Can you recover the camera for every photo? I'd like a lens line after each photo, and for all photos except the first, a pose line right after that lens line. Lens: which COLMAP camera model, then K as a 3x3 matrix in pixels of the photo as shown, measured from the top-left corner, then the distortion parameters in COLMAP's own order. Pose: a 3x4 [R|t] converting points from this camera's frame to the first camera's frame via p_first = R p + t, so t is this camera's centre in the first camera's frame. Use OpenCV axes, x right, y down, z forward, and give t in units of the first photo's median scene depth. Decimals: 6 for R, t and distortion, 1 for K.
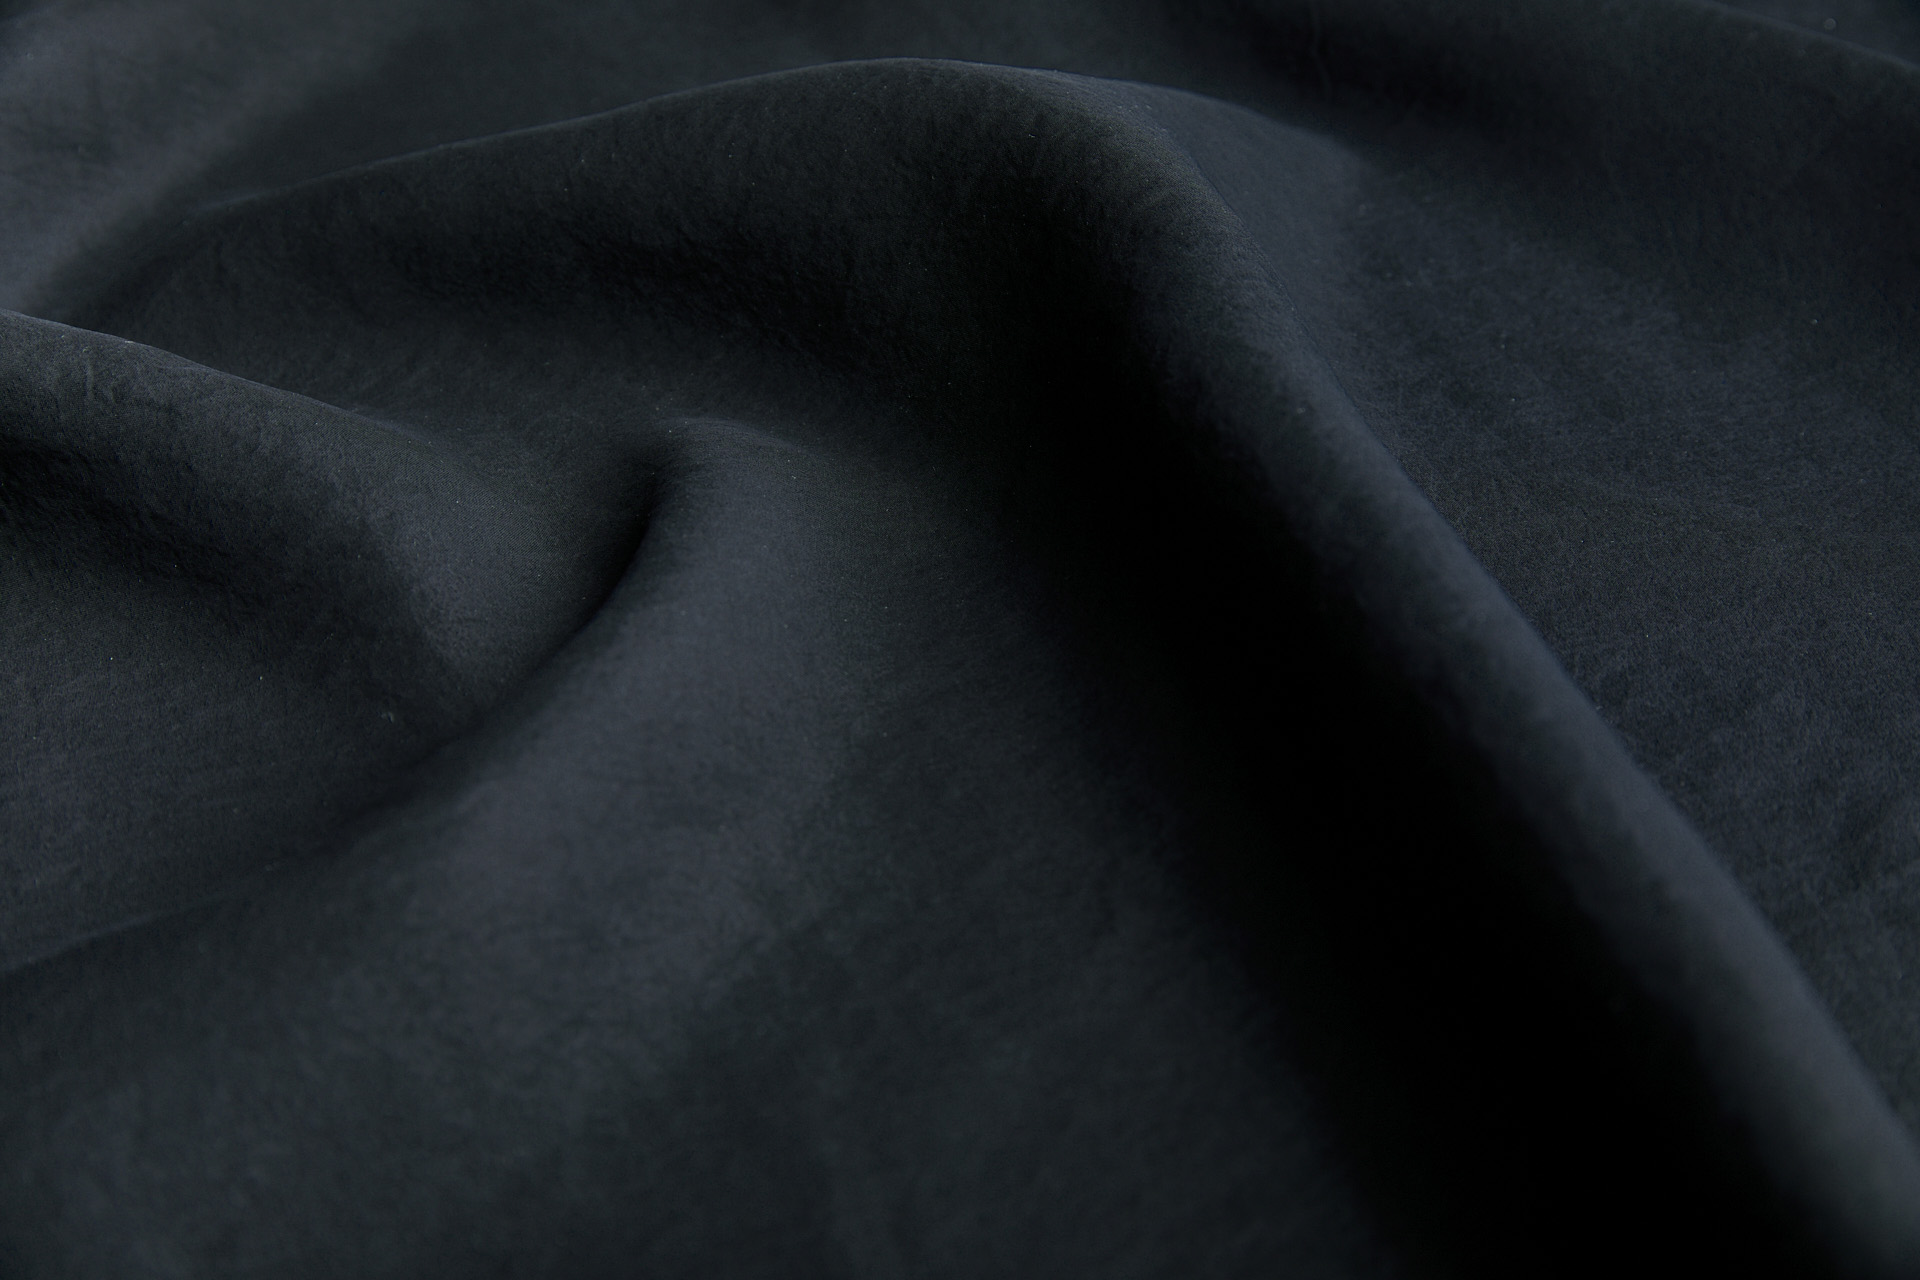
lens RADIAL K [[3081.6, 0, 958.3], [0, 3081.6, 640.2], [0, 0, 1]] dist [-0.168511, 0.000000]
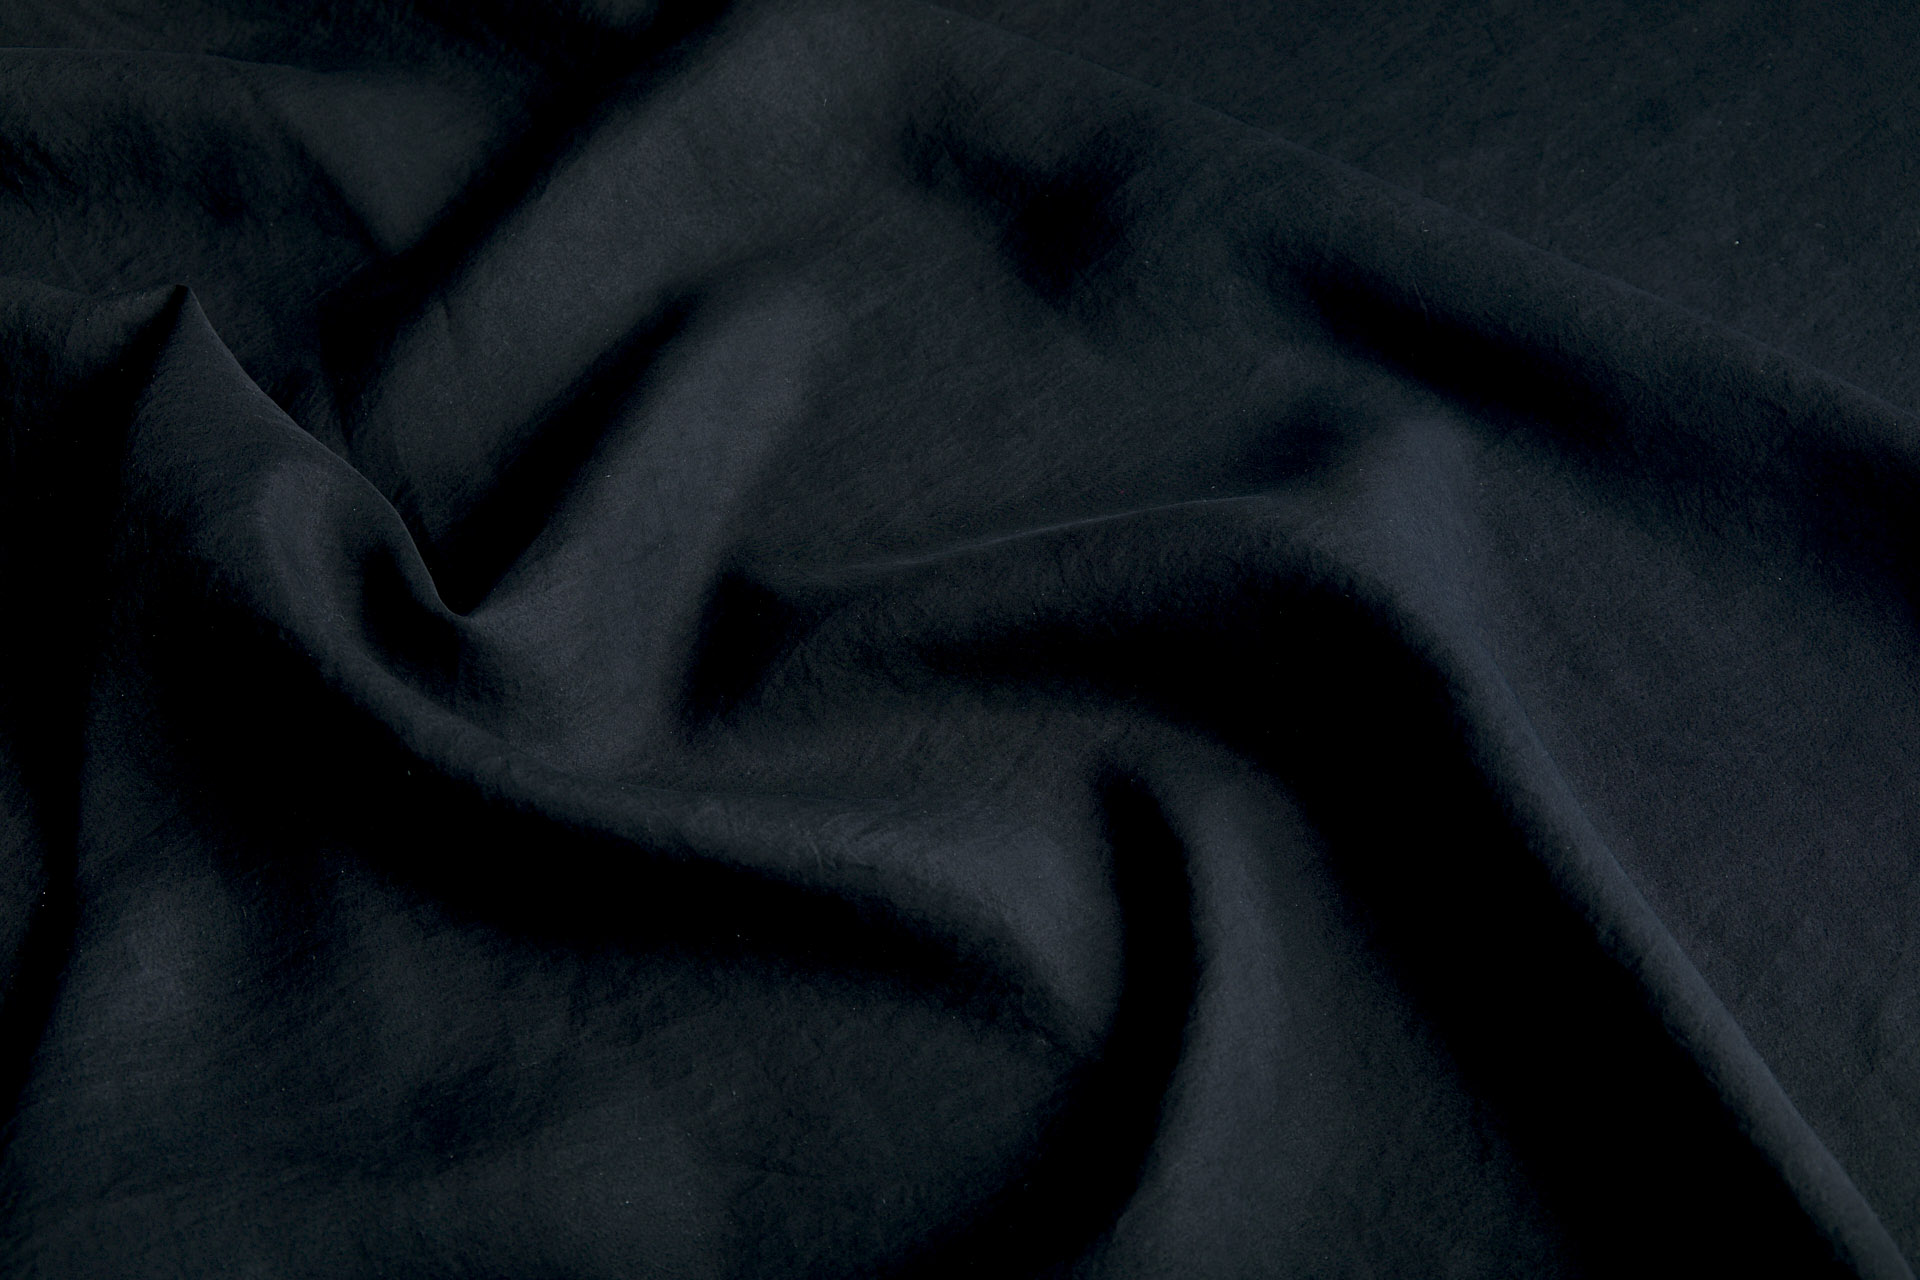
lens RADIAL K [[2355.3, 0, 960.2], [0, 2355.3, 638.6], [0, 0, 1]] dist [-0.063264, 0.000000]
pose [[0.987883, -0.125823, 0.090859, -0.311248], [0.086769, 0.933160, 0.348833, -0.629665], [-0.128677, -0.336722, 0.932770, -0.148246]]
